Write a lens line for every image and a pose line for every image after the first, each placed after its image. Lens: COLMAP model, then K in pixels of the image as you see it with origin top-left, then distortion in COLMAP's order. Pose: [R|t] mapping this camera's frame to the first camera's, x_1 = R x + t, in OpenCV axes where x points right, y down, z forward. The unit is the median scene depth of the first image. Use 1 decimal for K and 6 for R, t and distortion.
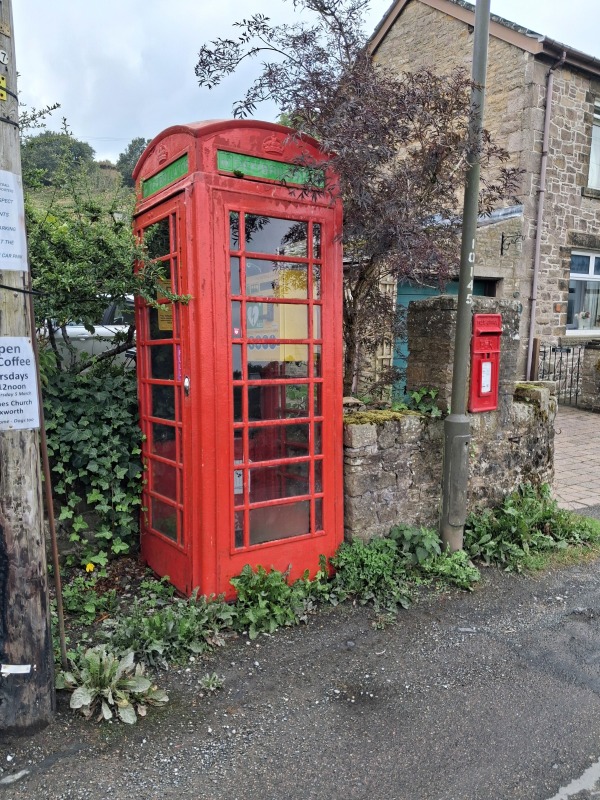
lens RADIAL K [[623.6, 0, 295.2], [0, 623.6, 413.1], [0, 0, 1]] dist [0.046991, 0.002036]
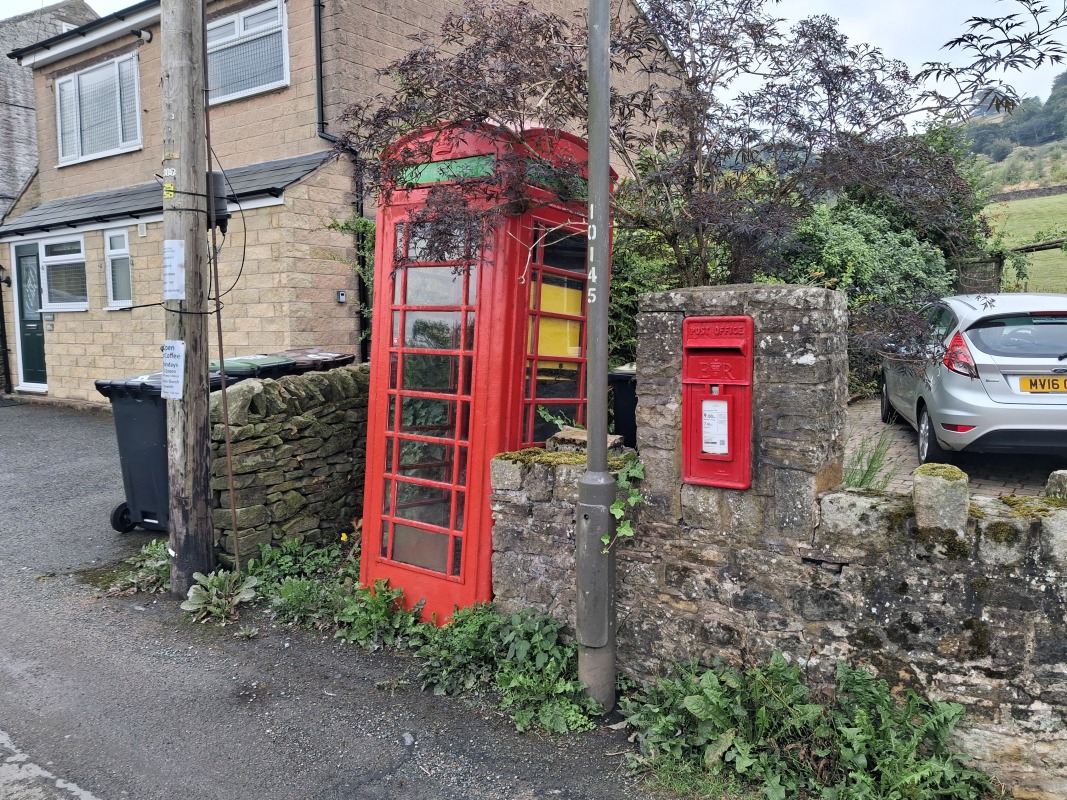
lens RADIAL K [[830.0, 0, 533.5], [0, 830.0, 400.0], [0, 0, 1]] dist [0.001481, -0.001315]
pose [[0.332726, 0.074182, -0.940101, 1.095675], [-0.136511, 0.990190, 0.029819, -0.093432], [0.933091, 0.118413, 0.339588, 0.678871]]
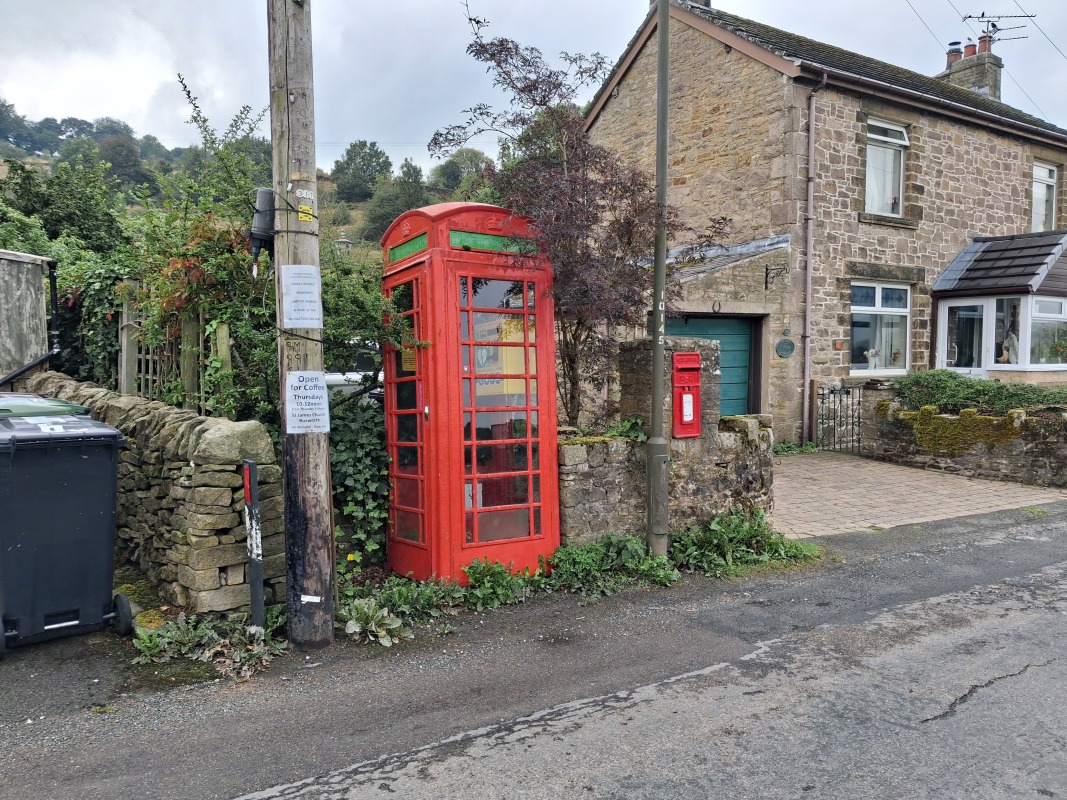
lens RADIAL K [[819.1, 0, 538.9], [0, 819.1, 421.8], [0, 0, 1]] dist [0.141992, -0.001375]
pose [[0.999436, -0.015991, -0.029514, 0.089564], [0.013512, 0.996513, -0.082331, 0.101611], [0.030728, 0.081886, 0.996168, -0.569018]]
